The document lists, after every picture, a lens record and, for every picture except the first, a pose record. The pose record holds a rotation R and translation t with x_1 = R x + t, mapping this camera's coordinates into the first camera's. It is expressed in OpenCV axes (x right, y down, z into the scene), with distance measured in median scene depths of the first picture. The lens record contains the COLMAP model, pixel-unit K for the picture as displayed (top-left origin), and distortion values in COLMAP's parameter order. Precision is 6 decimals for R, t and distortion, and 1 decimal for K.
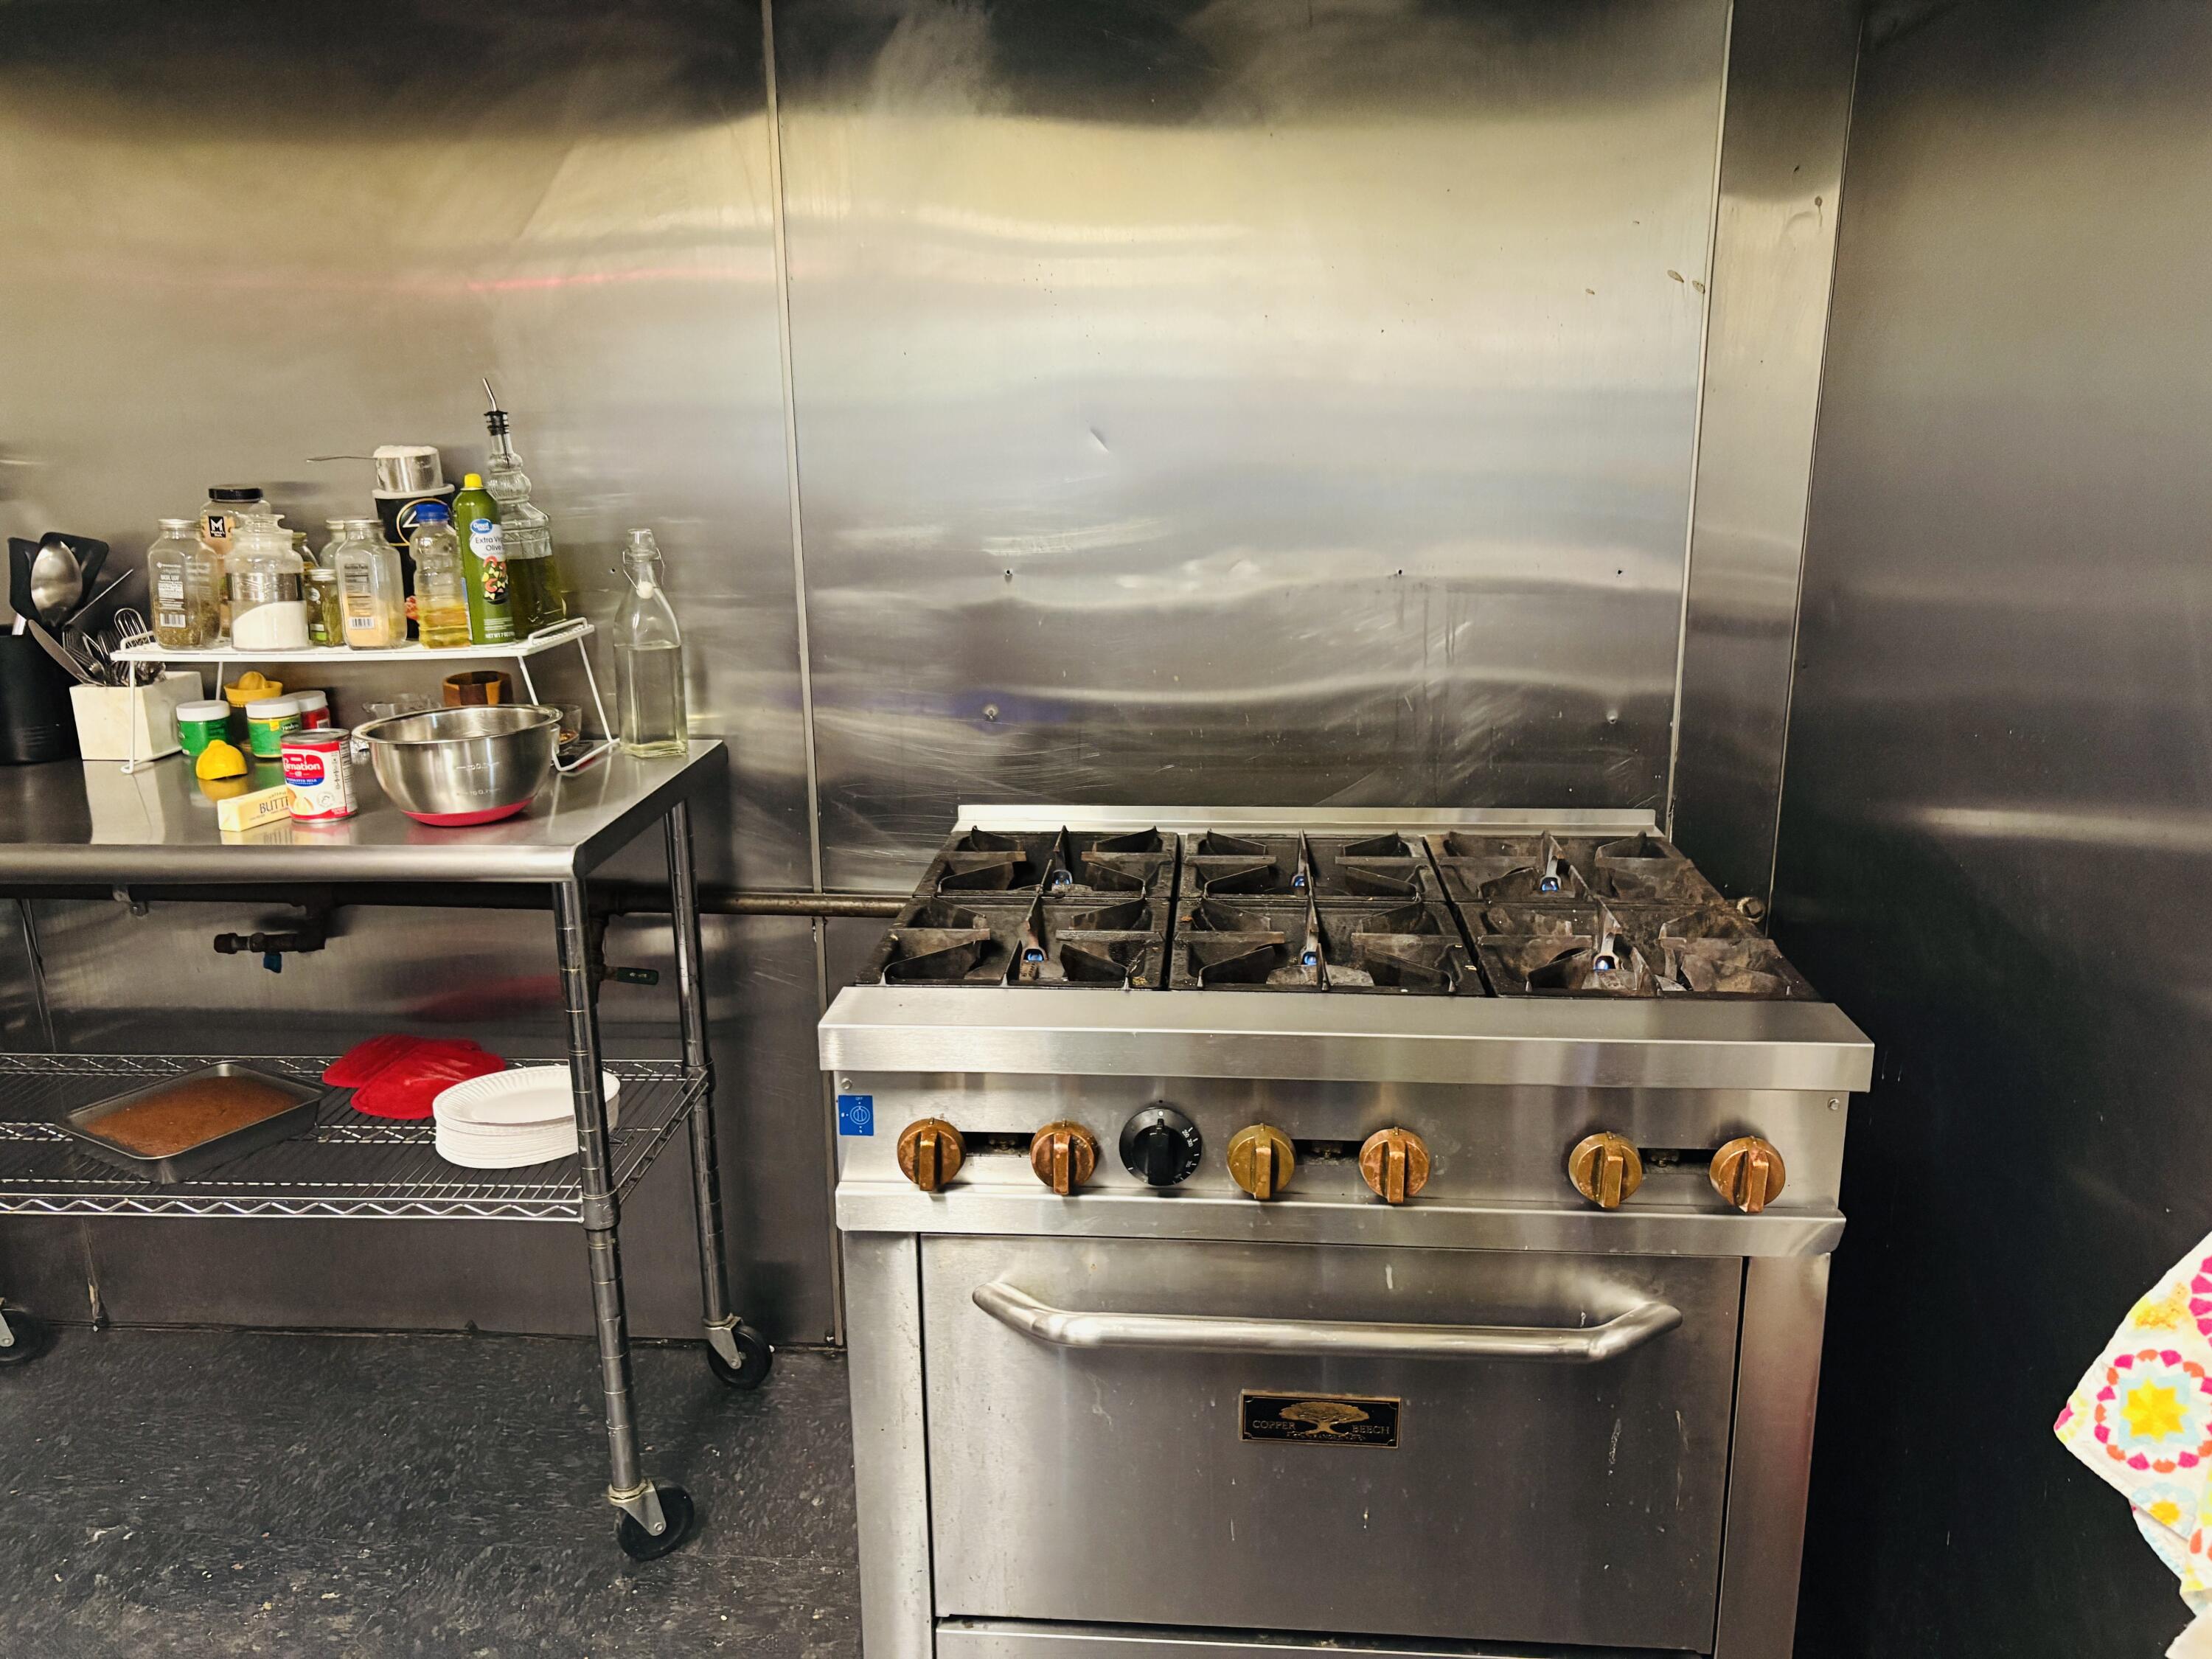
lens RADIAL K [[1667.8, 0, 1106.0], [0, 1667.8, 829.5], [0, 0, 1]] dist [0.043239, -0.059721]
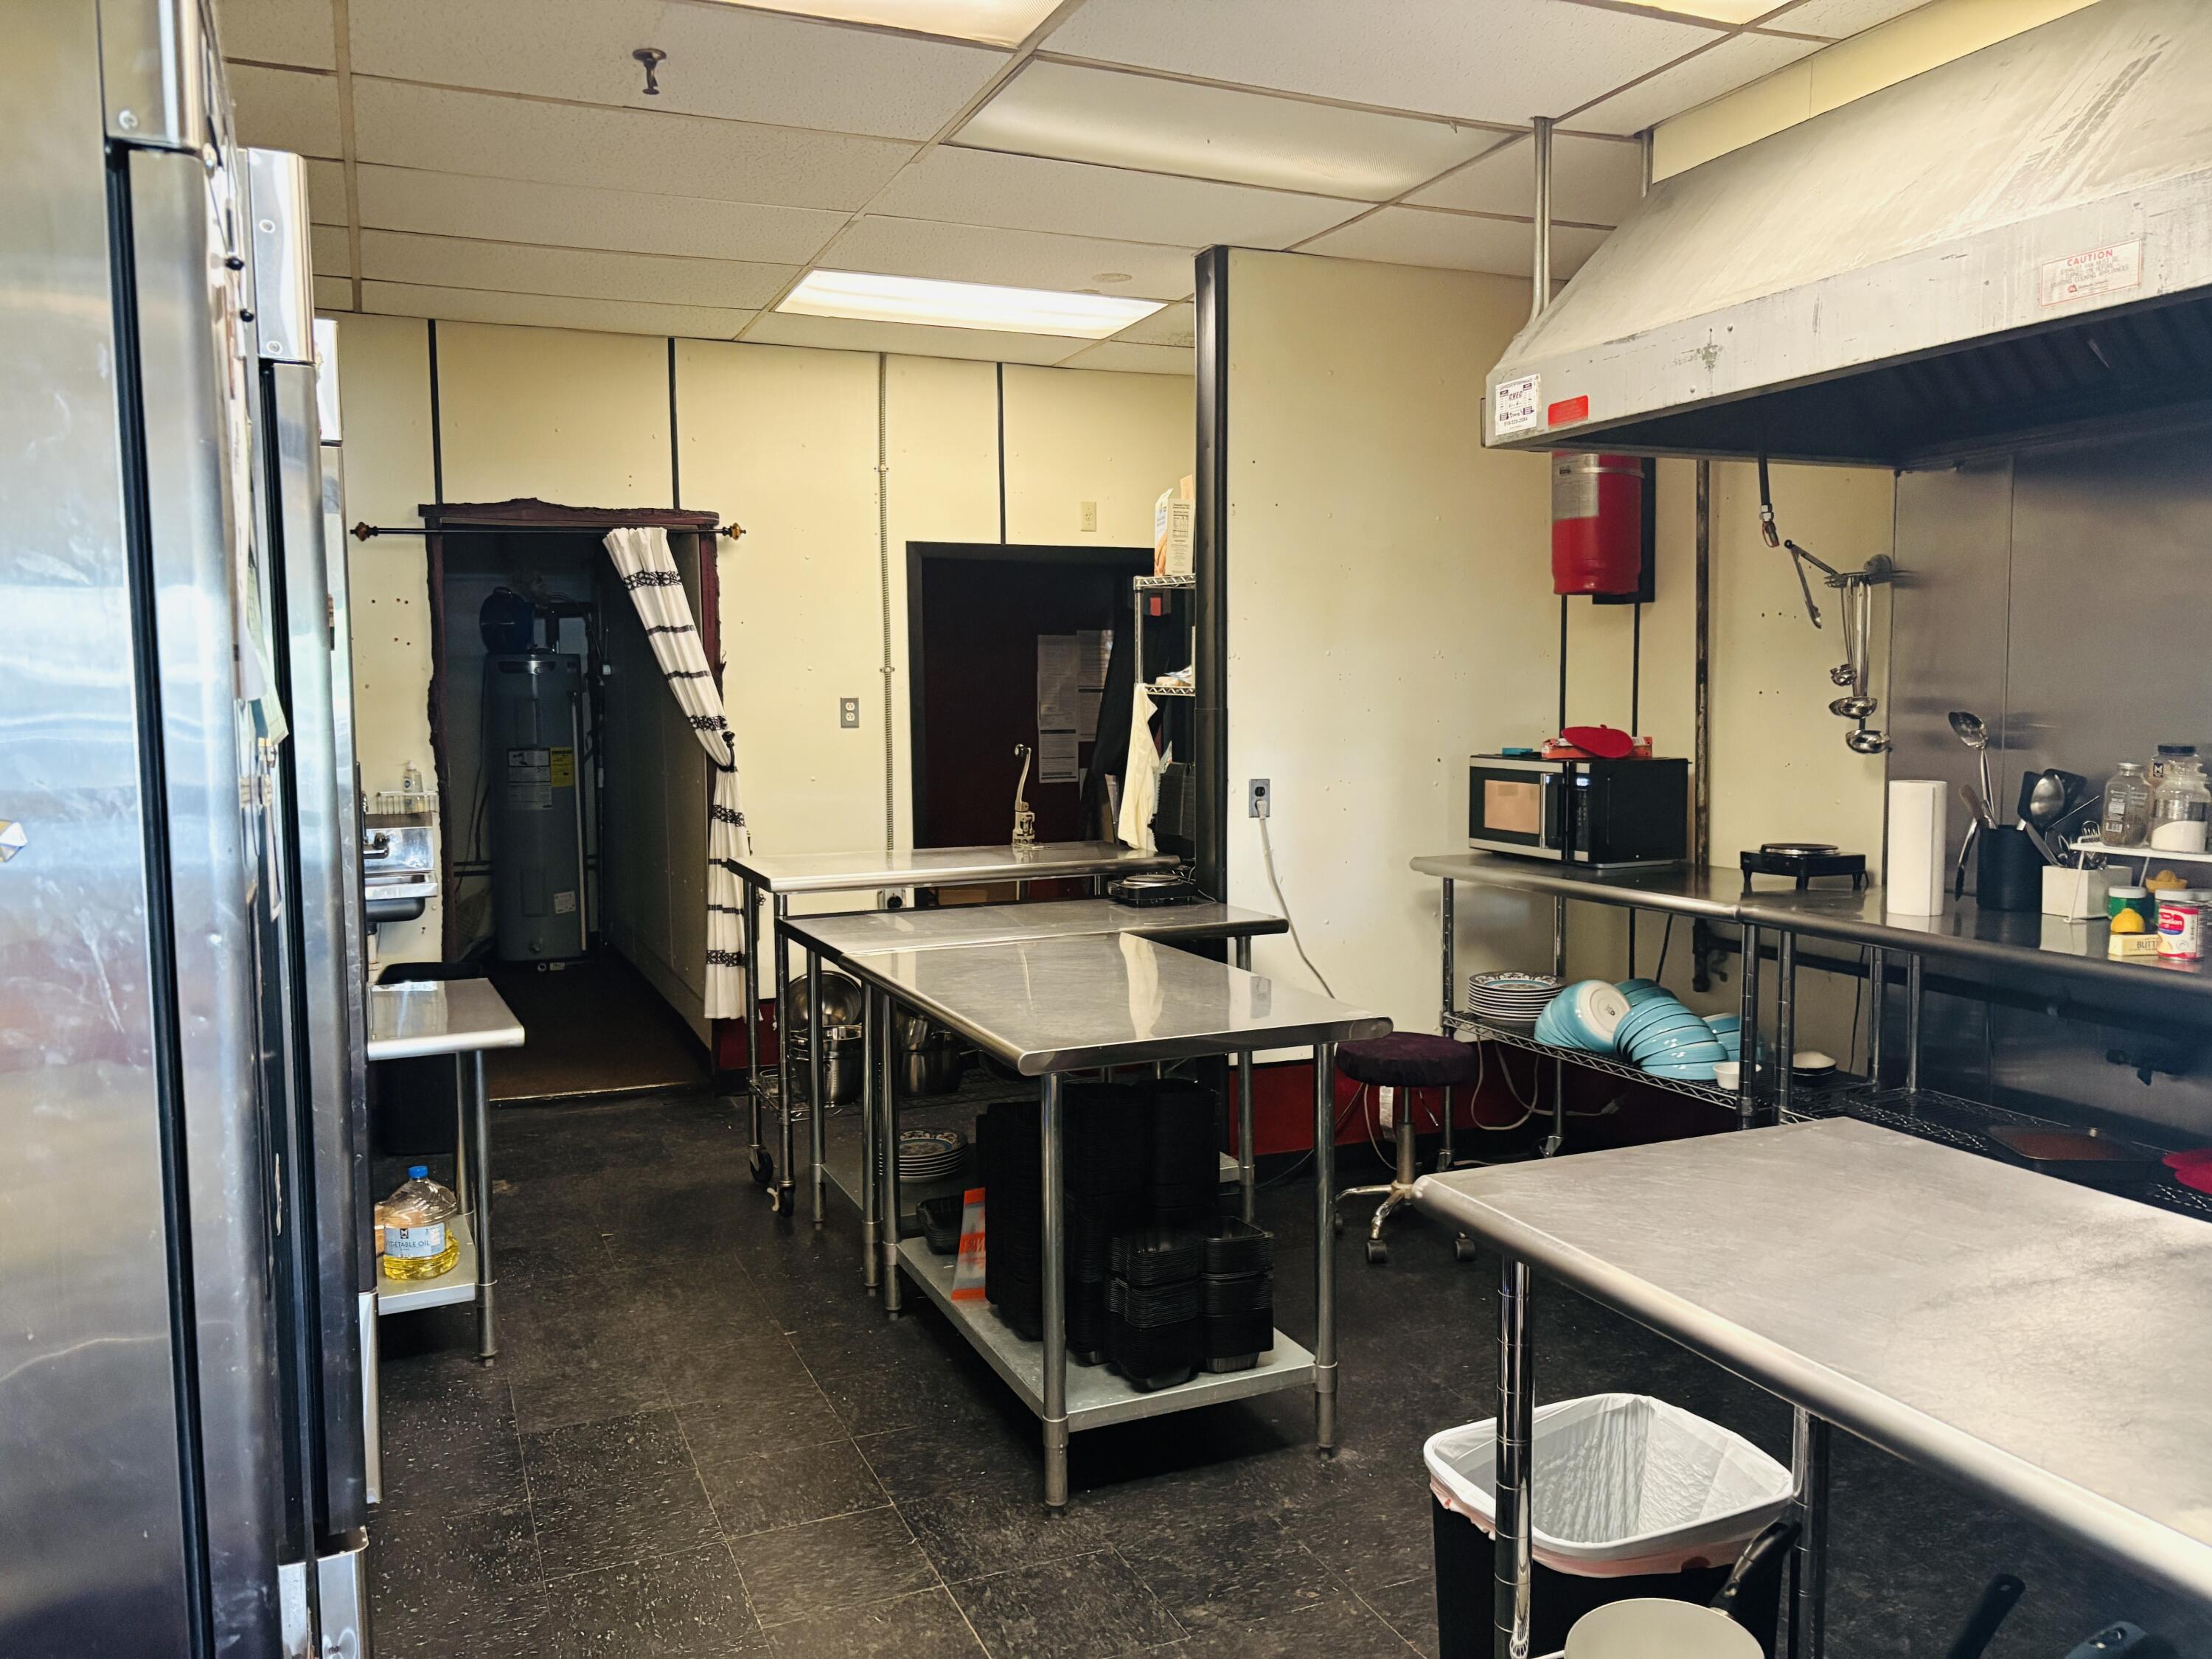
lens RADIAL K [[1678.3, 0, 1099.2], [0, 1678.3, 806.2], [0, 0, 1]] dist [0.049216, -0.044763]
pose [[0.456151, 0.069332, -0.887197, 0.391203], [-0.219319, 0.974968, -0.036572, 0.115059], [0.862453, 0.211262, 0.459939, -0.509885]]
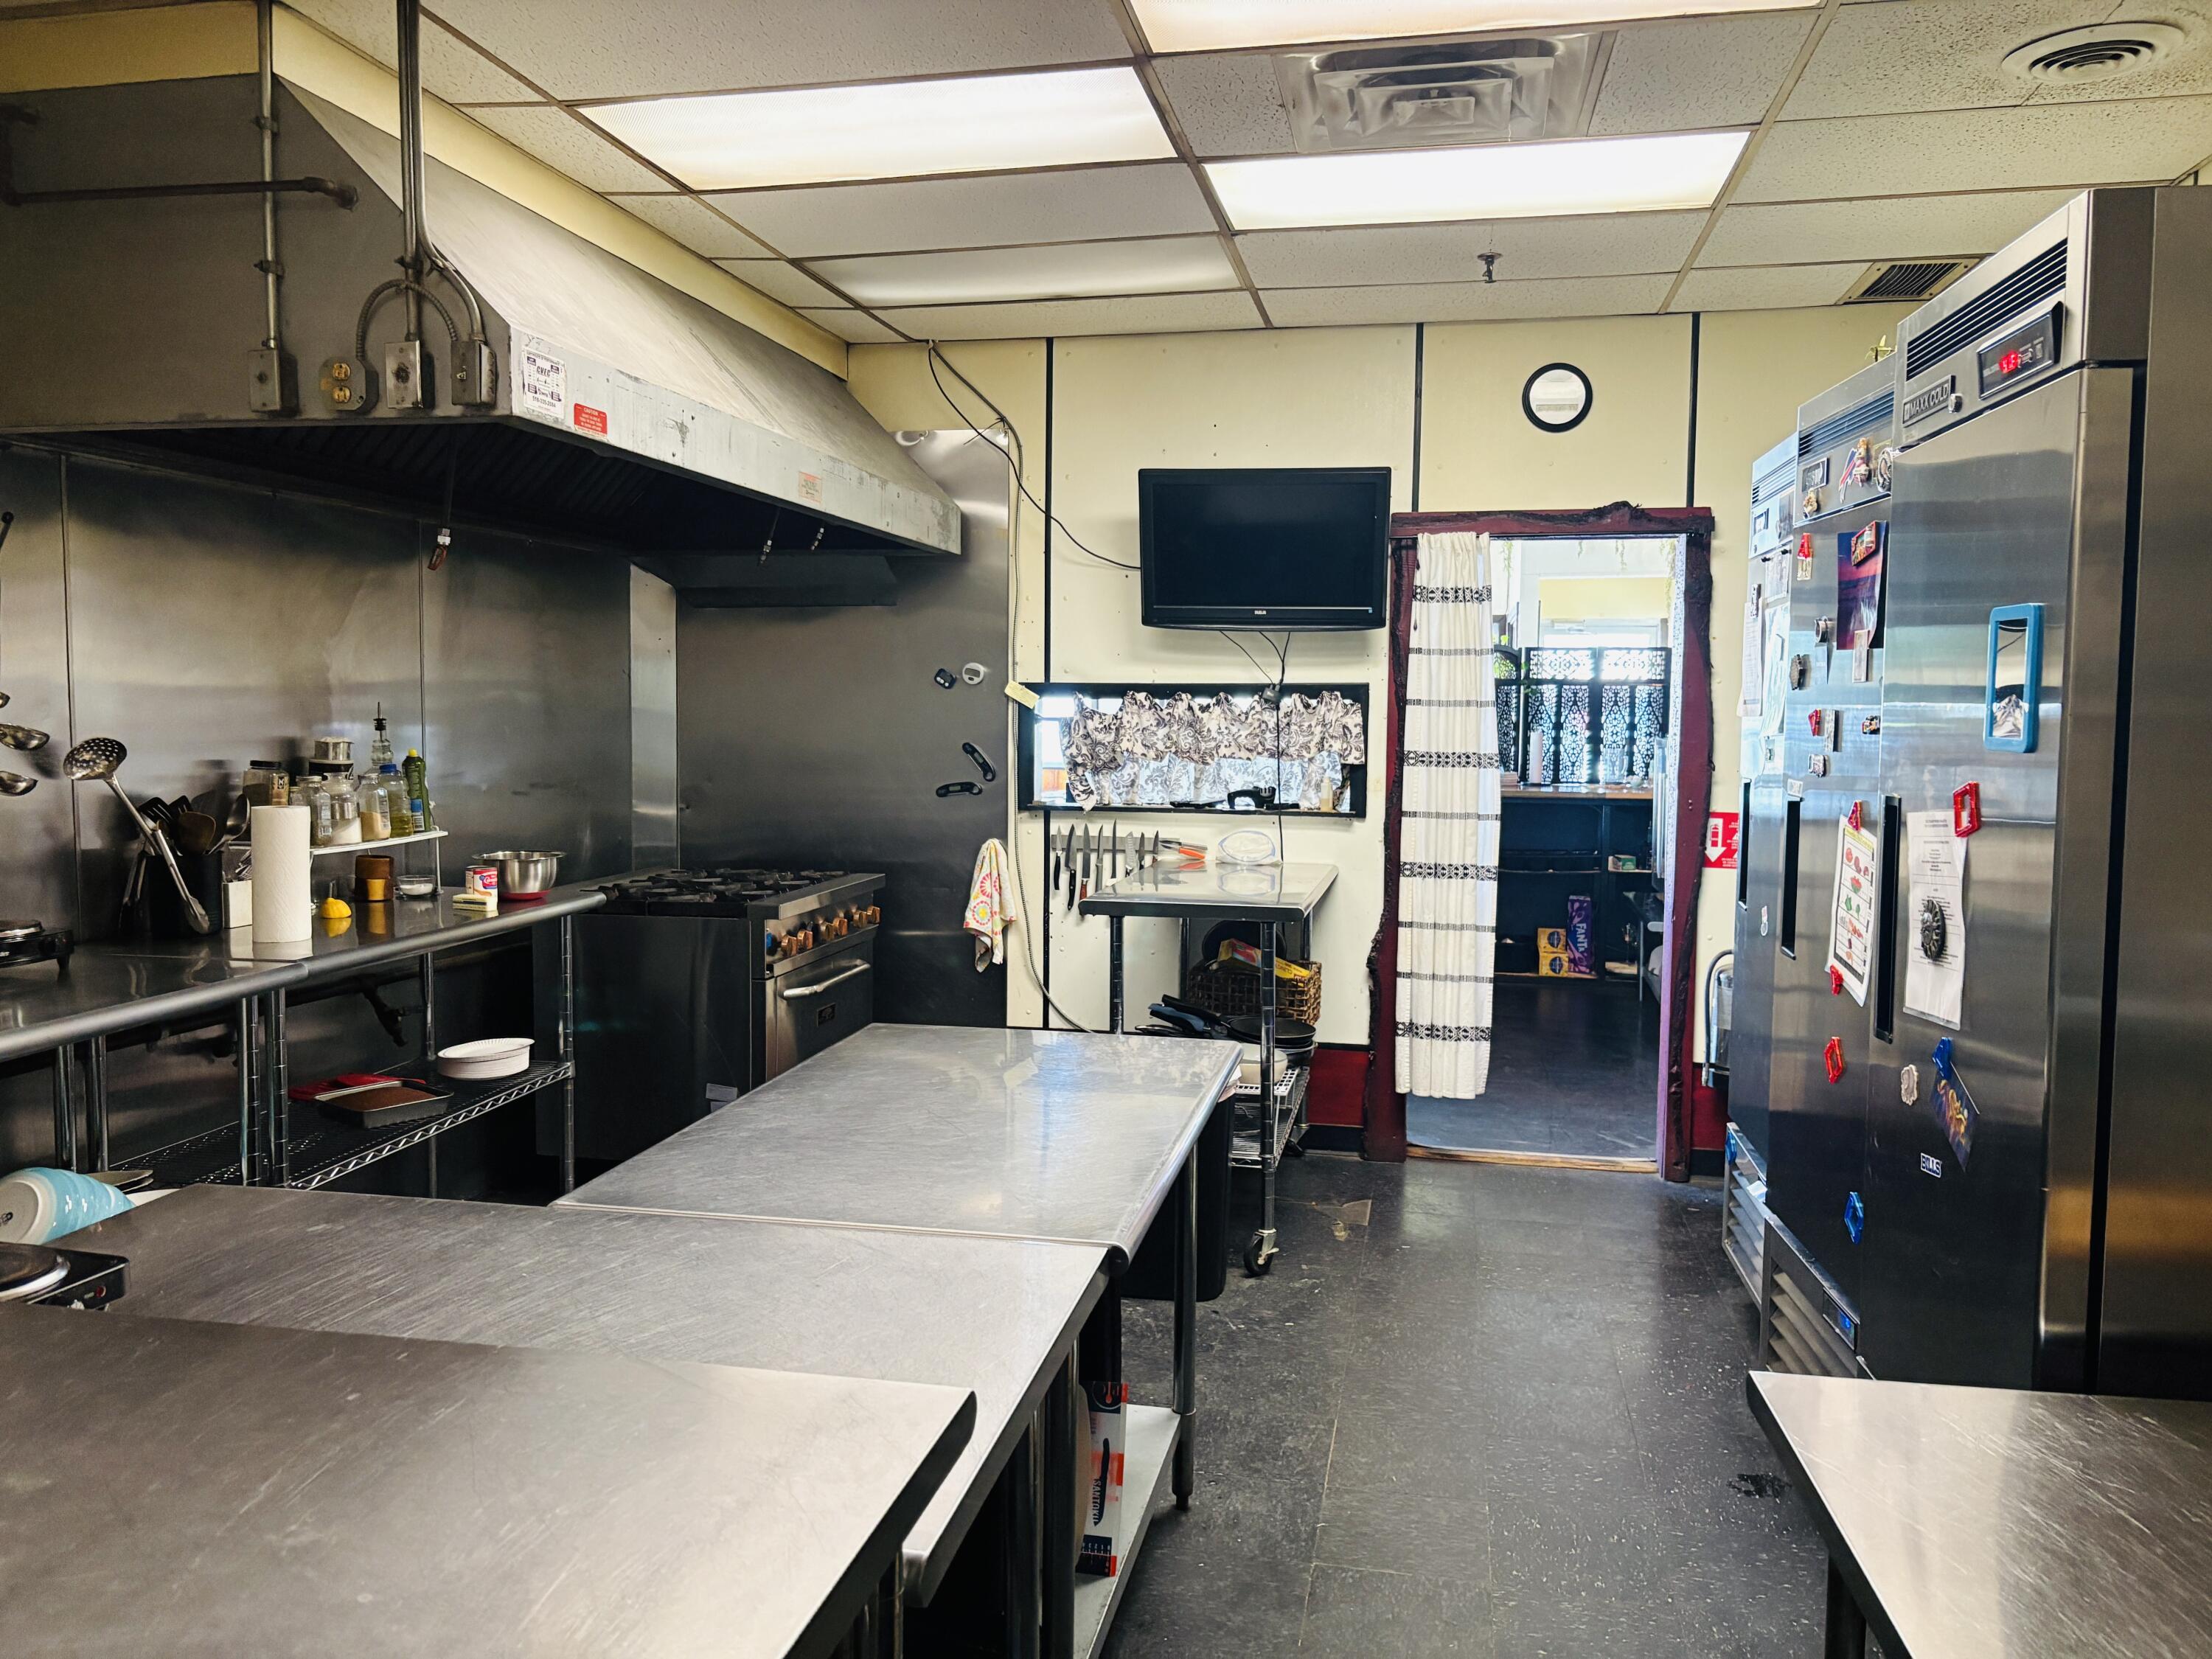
lens RADIAL K [[1667.8, 0, 1106.0], [0, 1667.8, 829.5], [0, 0, 1]] dist [0.043239, -0.059721]
pose [[0.136974, -0.061809, 0.988644, -2.201906], [0.240538, 0.970255, 0.027333, 0.023230], [-0.960927, 0.234062, 0.147767, -0.064743]]
